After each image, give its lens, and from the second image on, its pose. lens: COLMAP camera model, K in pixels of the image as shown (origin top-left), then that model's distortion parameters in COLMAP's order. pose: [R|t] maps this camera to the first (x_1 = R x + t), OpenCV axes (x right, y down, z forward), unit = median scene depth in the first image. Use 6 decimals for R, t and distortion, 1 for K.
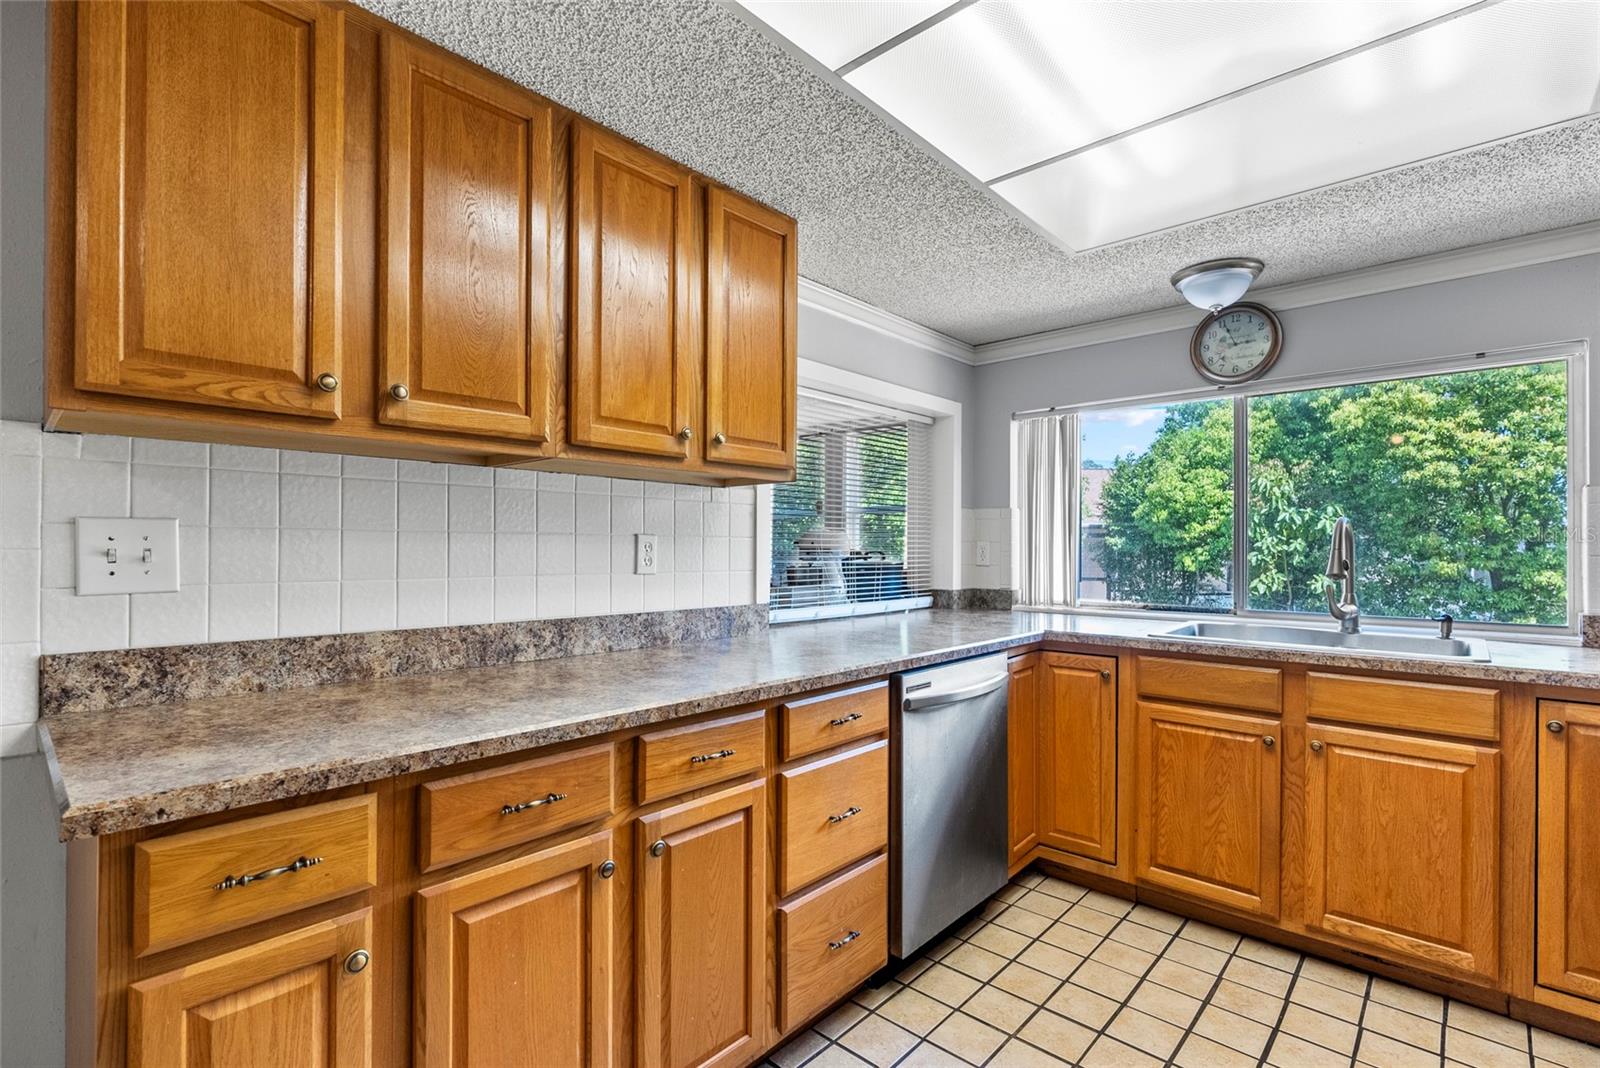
lens RADIAL K [[733.0, 0, 801.1], [0, 733.0, 544.9], [0, 0, 1]] dist [-0.011799, 0.005464]
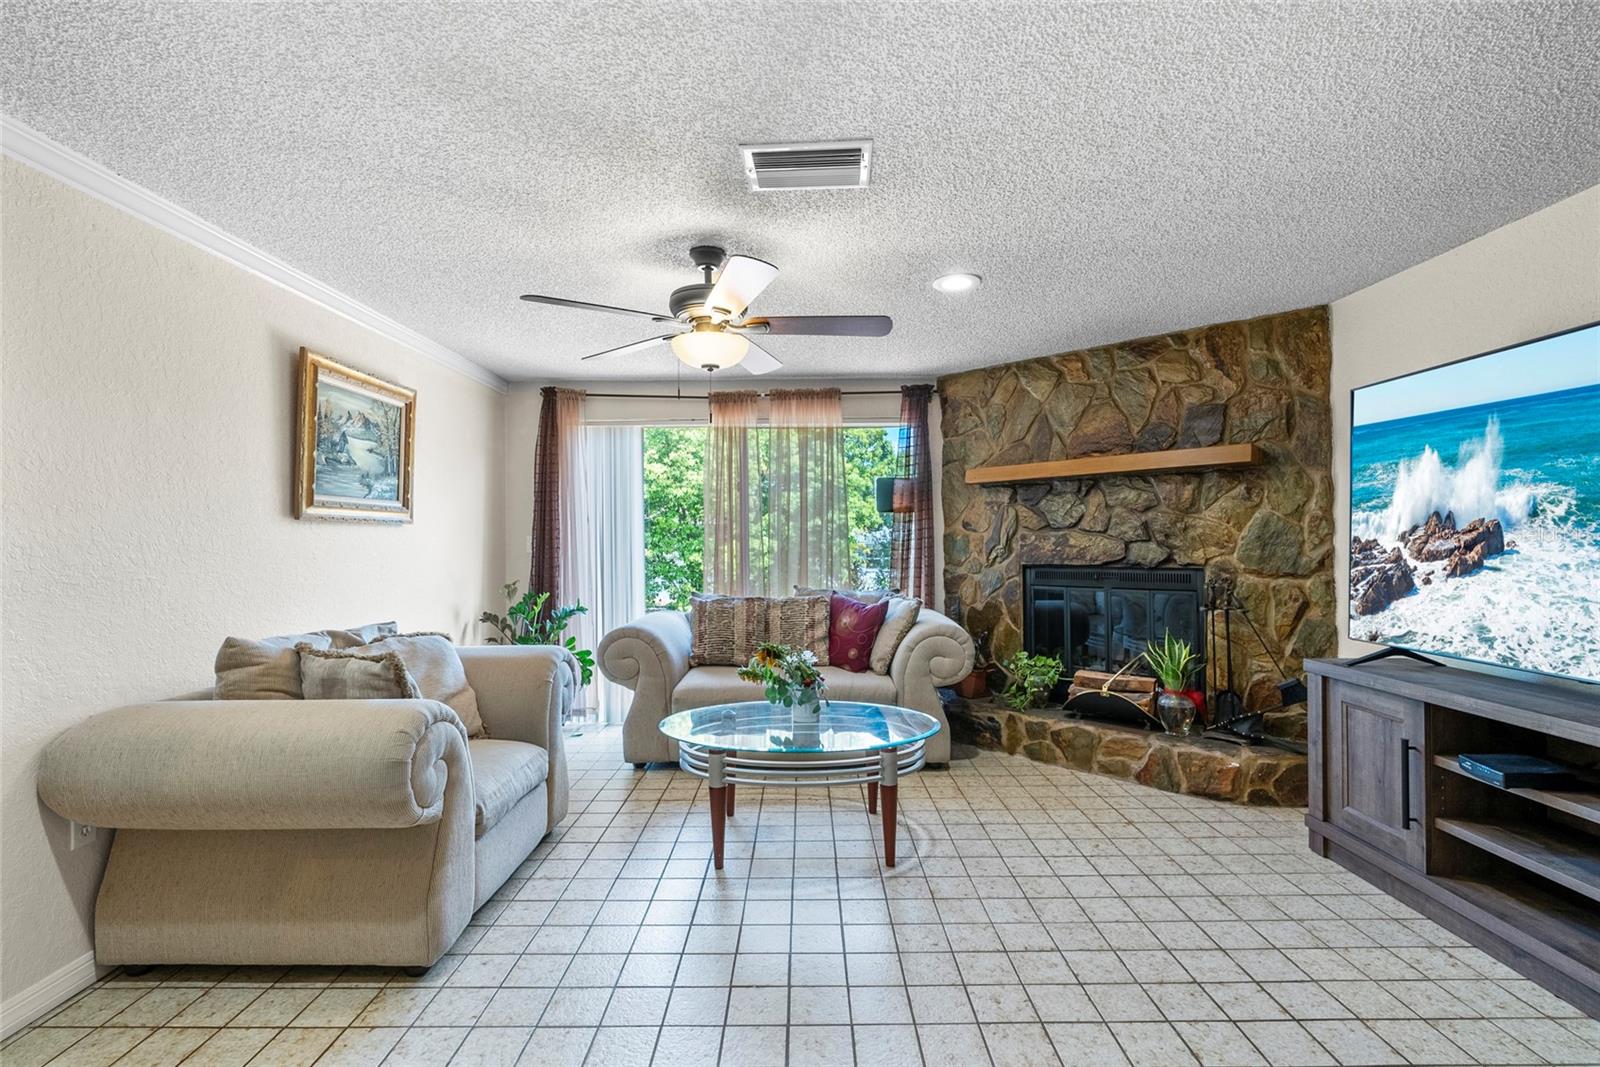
lens RADIAL K [[729.9, 0, 800.0], [0, 729.9, 533.5], [0, 0, 1]] dist [-0.013015, 0.000410]
pose [[0.745845, -0.003646, 0.666109, 0.540271], [0.007562, 0.999967, -0.002994, -0.003950], [-0.666076, 0.007270, 0.745848, -1.441529]]
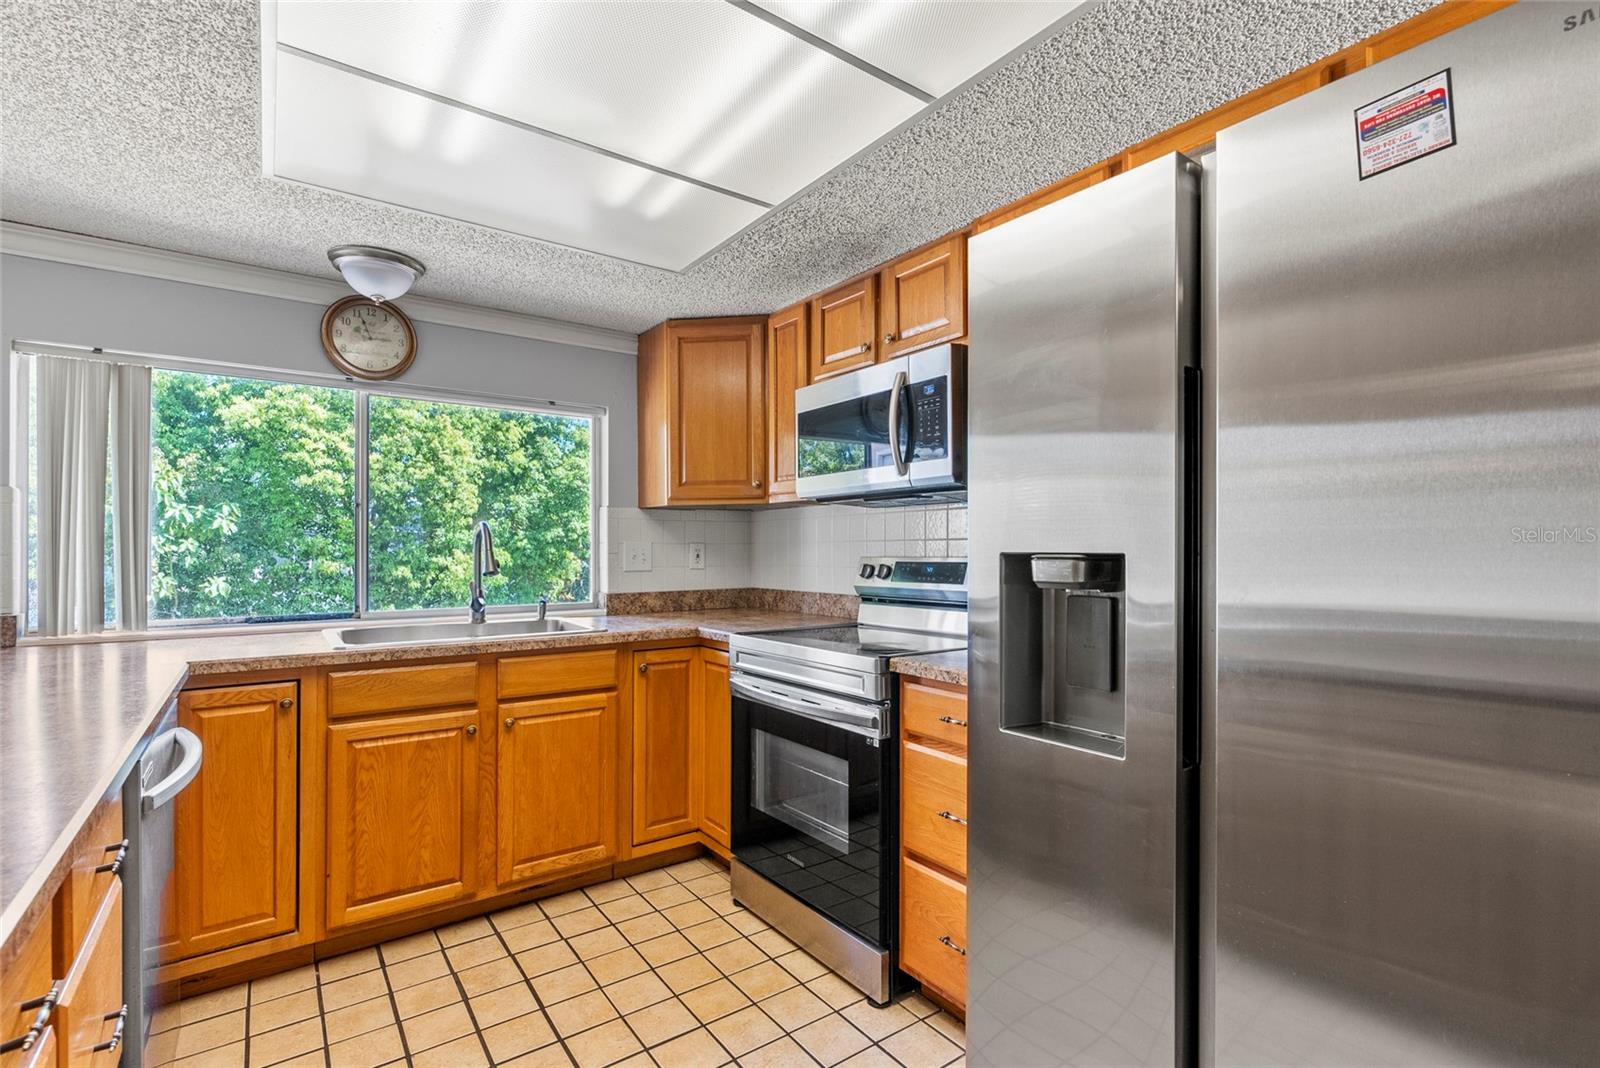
lens RADIAL K [[739.6, 0, 798.7], [0, 739.6, 547.6], [0, 0, 1]] dist [-0.008965, 0.005880]
pose [[0.207830, -0.000178, 0.978165, -0.293099], [-0.003234, 0.999994, 0.000869, -0.000613], [-0.978160, -0.003344, 0.207828, 0.286327]]
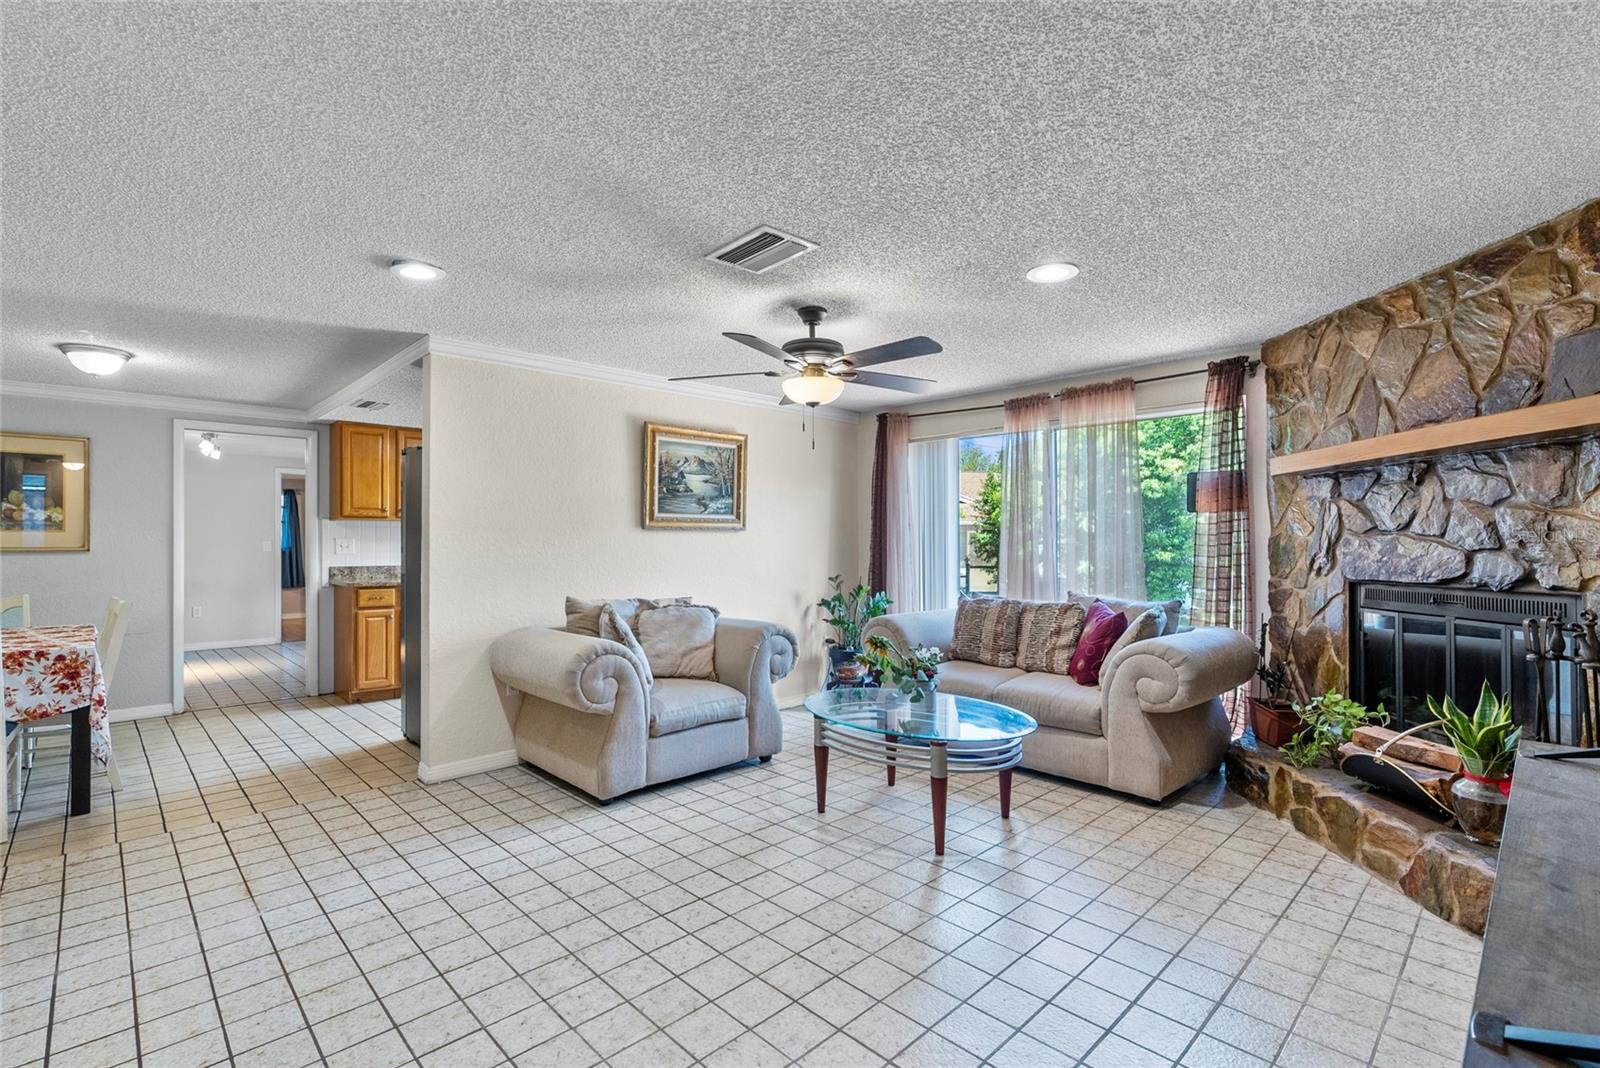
lens RADIAL K [[733.0, 0, 801.1], [0, 733.0, 544.9], [0, 0, 1]] dist [-0.011799, 0.005464]
pose [[0.997702, -0.004271, -0.067614, 1.269536], [0.004775, 0.999962, 0.007305, -0.007455], [0.067580, -0.007611, 0.997685, -1.910474]]
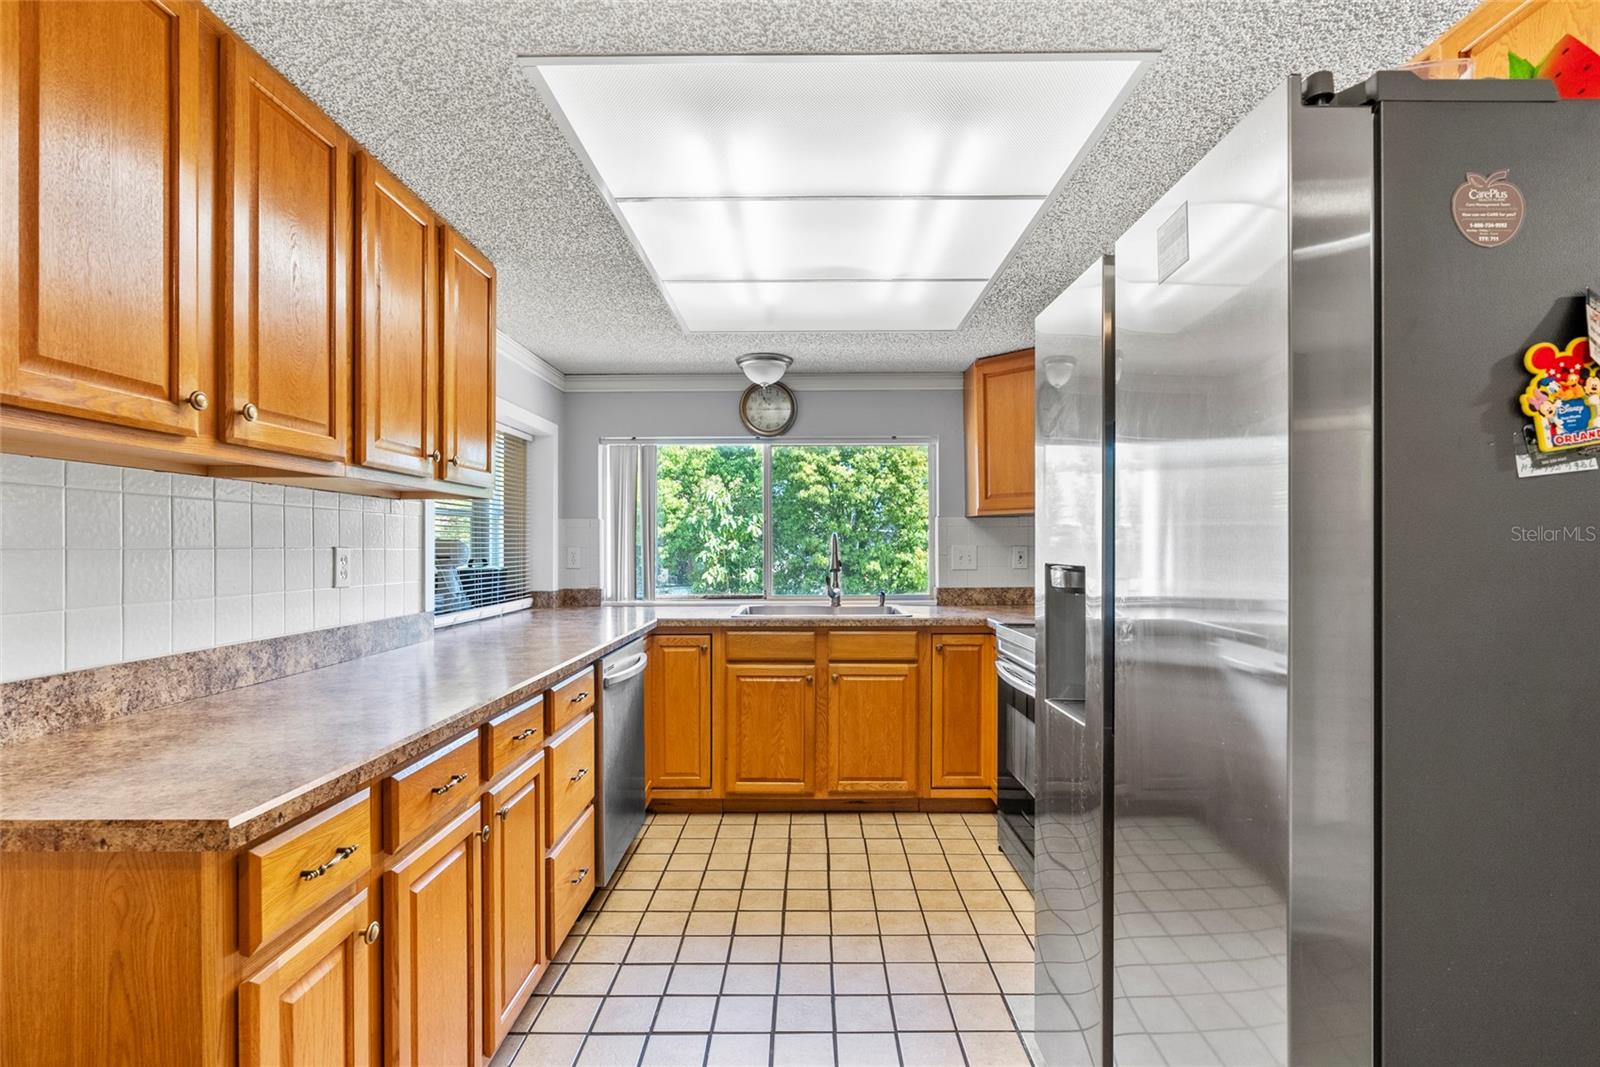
lens RADIAL K [[733.0, 0, 801.1], [0, 733.0, 544.4], [0, 0, 1]] dist [-0.011799, 0.005464]
pose [[0.746474, -0.003764, 0.665404, -0.370401], [0.002346, 0.999993, 0.003025, -0.017923], [-0.665411, -0.000697, 0.746477, -0.131340]]
